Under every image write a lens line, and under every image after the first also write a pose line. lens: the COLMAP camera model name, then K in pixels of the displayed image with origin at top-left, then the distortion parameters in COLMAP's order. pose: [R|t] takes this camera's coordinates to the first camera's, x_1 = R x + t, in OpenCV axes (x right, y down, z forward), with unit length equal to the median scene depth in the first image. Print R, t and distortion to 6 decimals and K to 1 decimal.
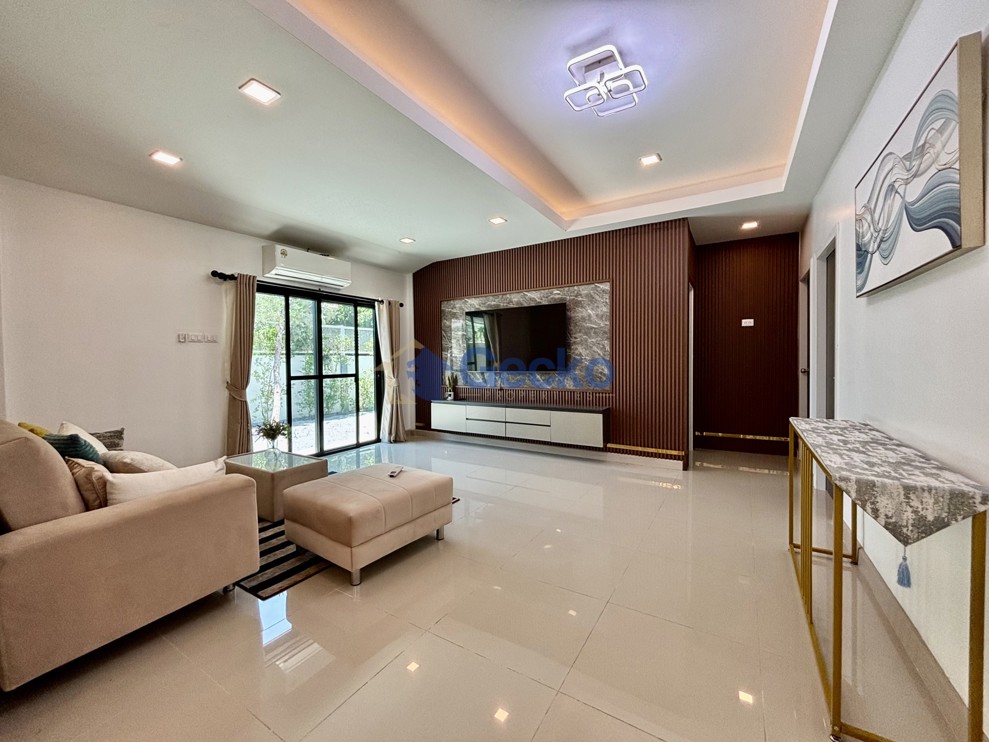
lens RADIAL K [[403.0, 0, 494.5], [0, 403.0, 371.0], [0, 0, 1]] dist [-0.001047, -0.000119]
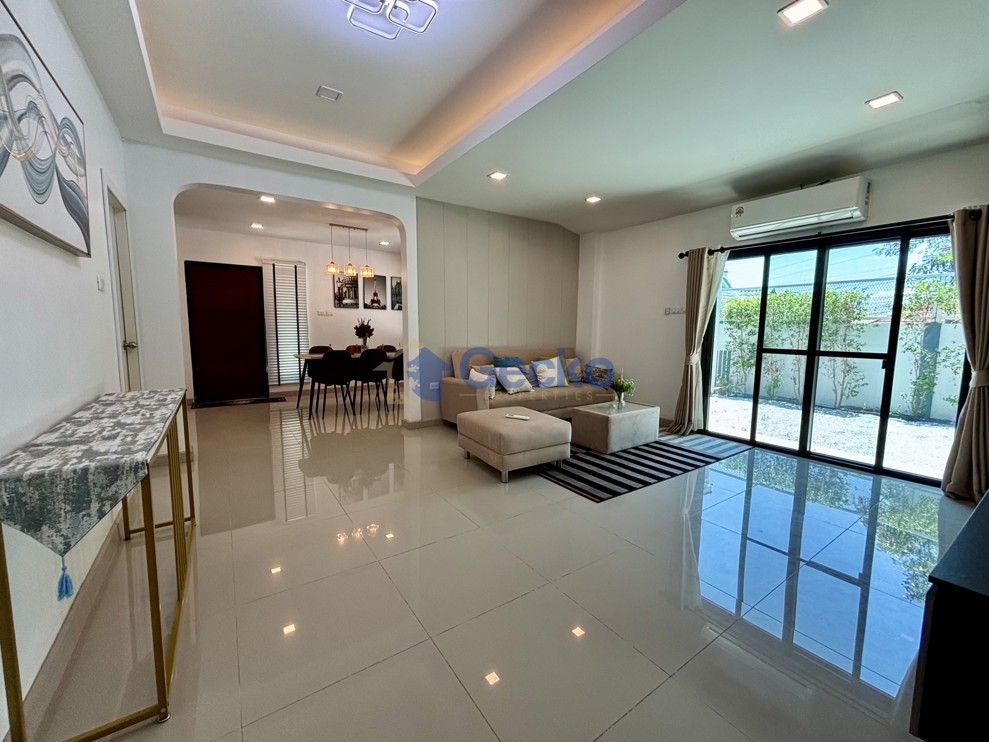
lens RADIAL K [[403.0, 0, 494.5], [0, 403.0, 371.0], [0, 0, 1]] dist [-0.001047, -0.000119]
pose [[-0.404966, 0.106003, -0.908166, 0.489104], [-0.031140, 0.991082, 0.129567, -0.031023], [0.913801, 0.080750, -0.398054, 0.769057]]
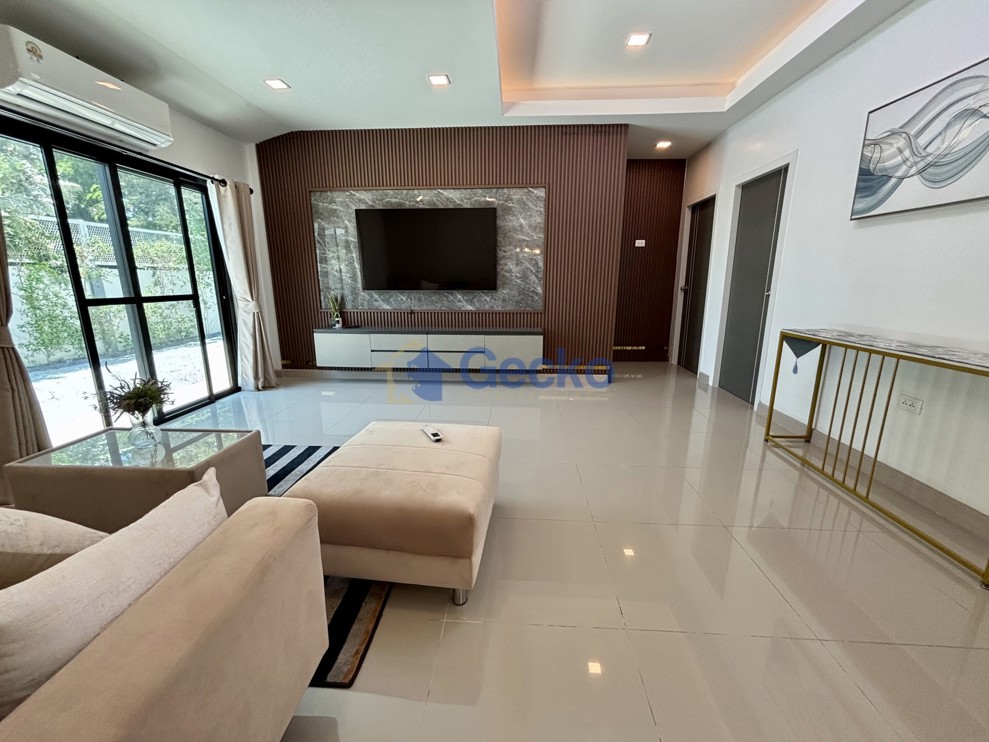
lens RADIAL K [[403.0, 0, 494.5], [0, 403.0, 371.0], [0, 0, 1]] dist [-0.001047, -0.000119]
pose [[0.877915, -0.097767, 0.468730, -0.254418], [0.004864, 0.980703, 0.195443, 0.003147], [-0.478793, -0.169302, 0.861449, 0.195768]]
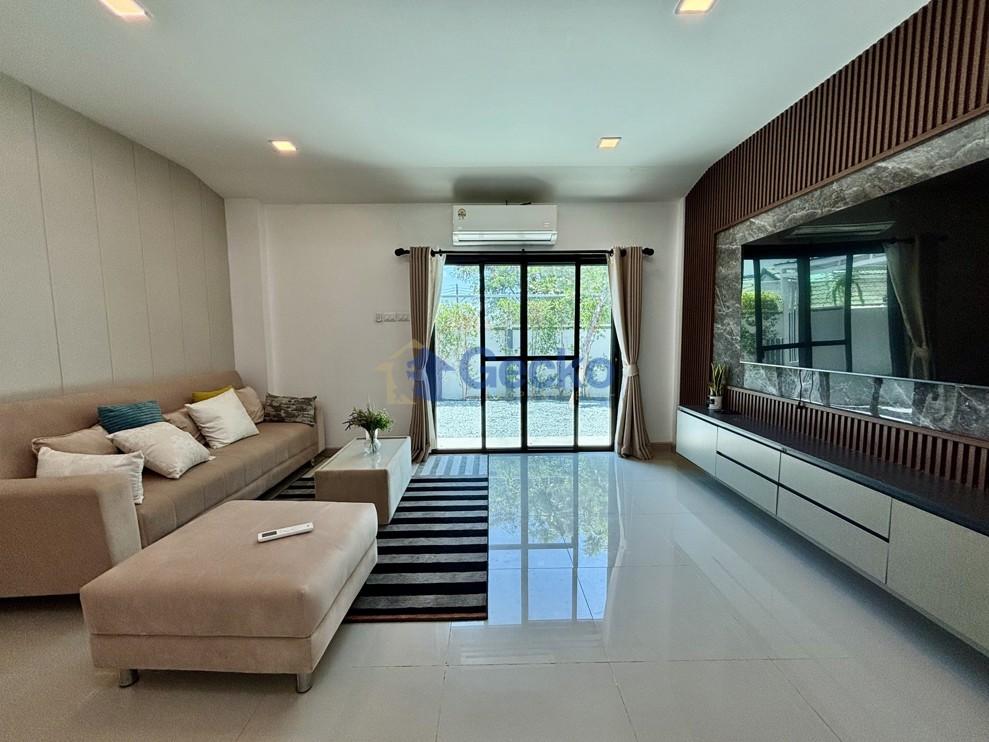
lens RADIAL K [[395.4, 0, 494.5], [0, 395.4, 371.0], [0, 0, 1]] dist [0.000359, -0.000118]
pose [[0.540296, 0.081338, -0.837534, 0.214595], [-0.019013, 0.996243, 0.084485, -0.027017], [0.841260, -0.029723, 0.539813, 0.515943]]
